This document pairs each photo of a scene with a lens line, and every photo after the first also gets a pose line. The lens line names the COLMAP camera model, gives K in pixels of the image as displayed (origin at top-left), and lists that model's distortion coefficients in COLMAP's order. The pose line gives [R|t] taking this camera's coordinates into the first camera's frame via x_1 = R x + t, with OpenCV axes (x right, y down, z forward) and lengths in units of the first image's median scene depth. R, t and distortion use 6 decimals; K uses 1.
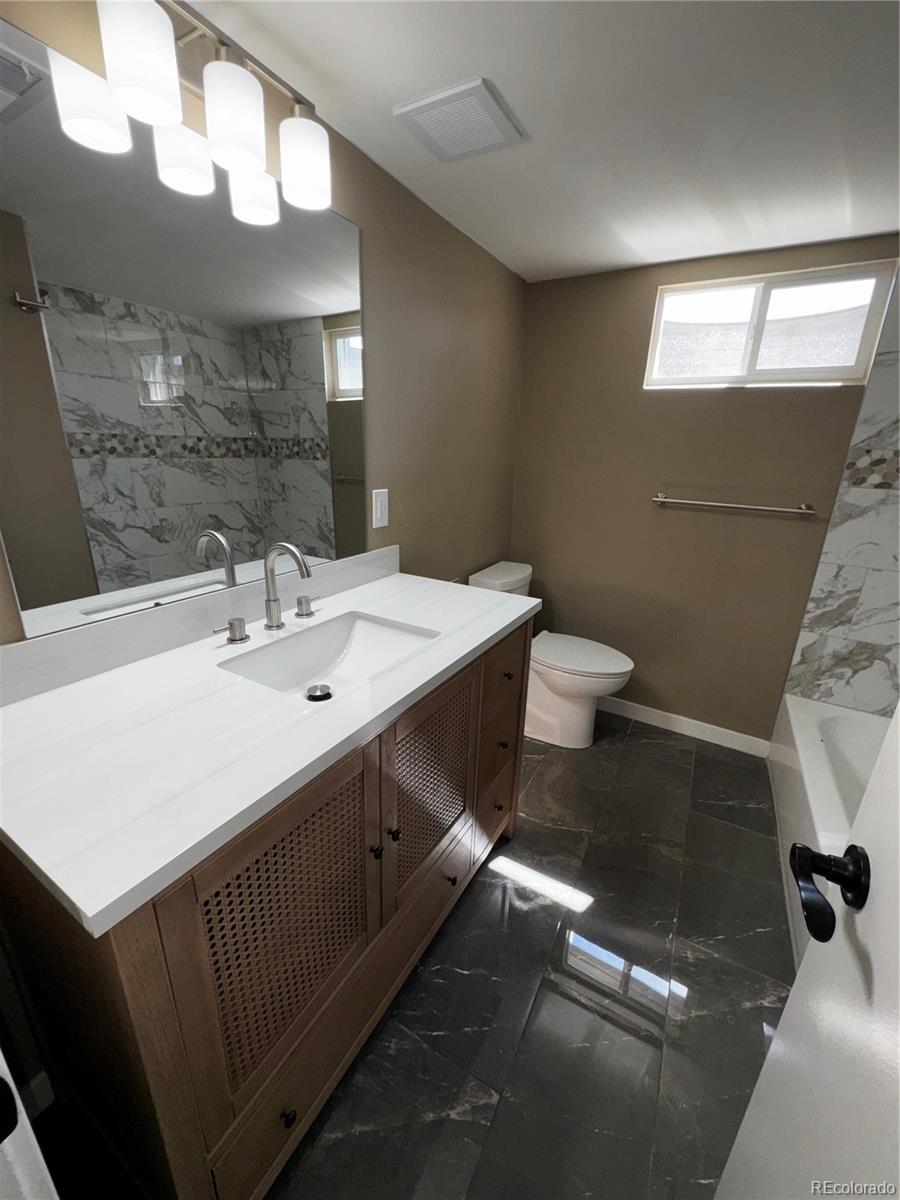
lens RADIAL K [[480.2, 0, 449.0], [0, 480.2, 596.0], [0, 0, 1]] dist [-0.004573, 0.000623]
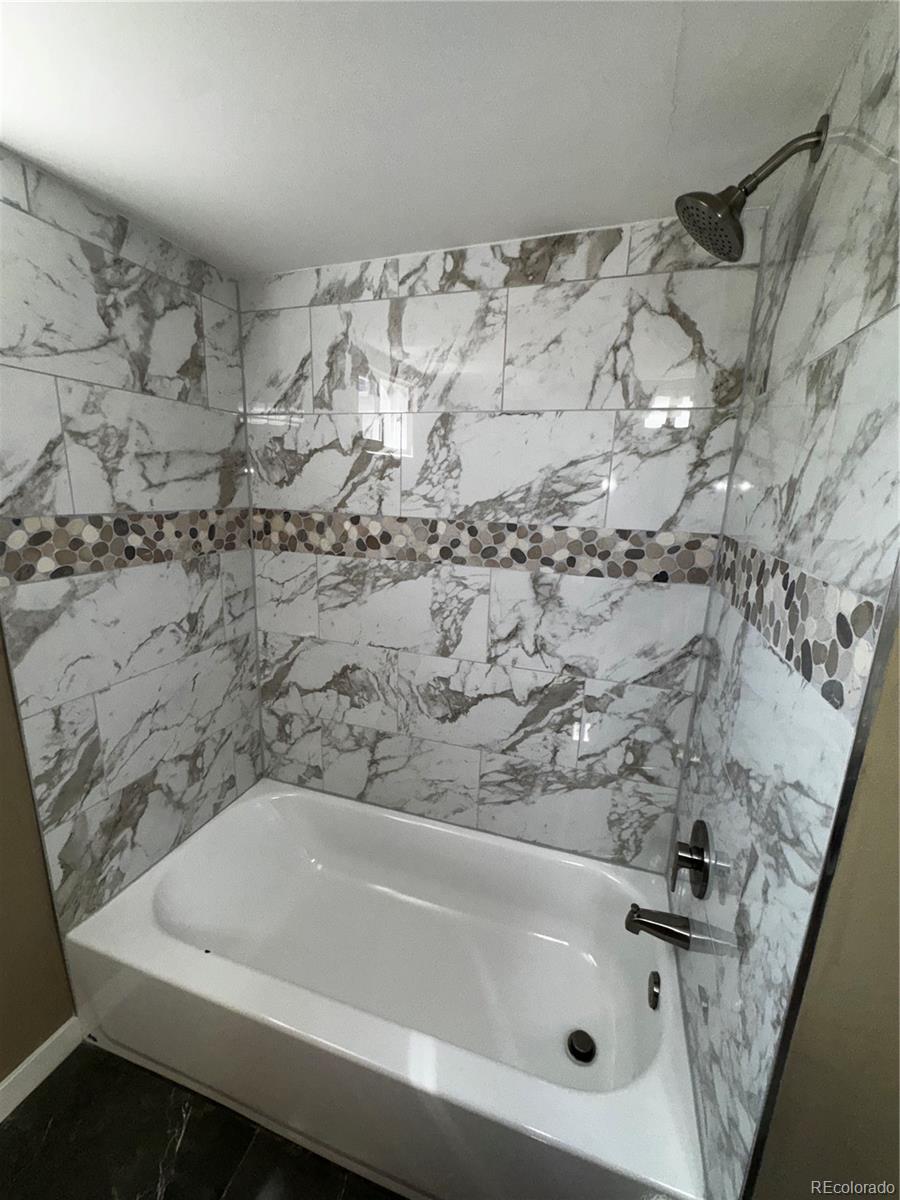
lens RADIAL K [[480.2, 0, 447.9], [0, 480.2, 601.1], [0, 0, 1]] dist [-0.004573, 0.000623]
pose [[-0.193486, -0.260325, 0.945936, 0.195838], [0.272023, 0.912120, 0.306660, -0.227710], [-0.942638, 0.316651, -0.105668, 0.551058]]
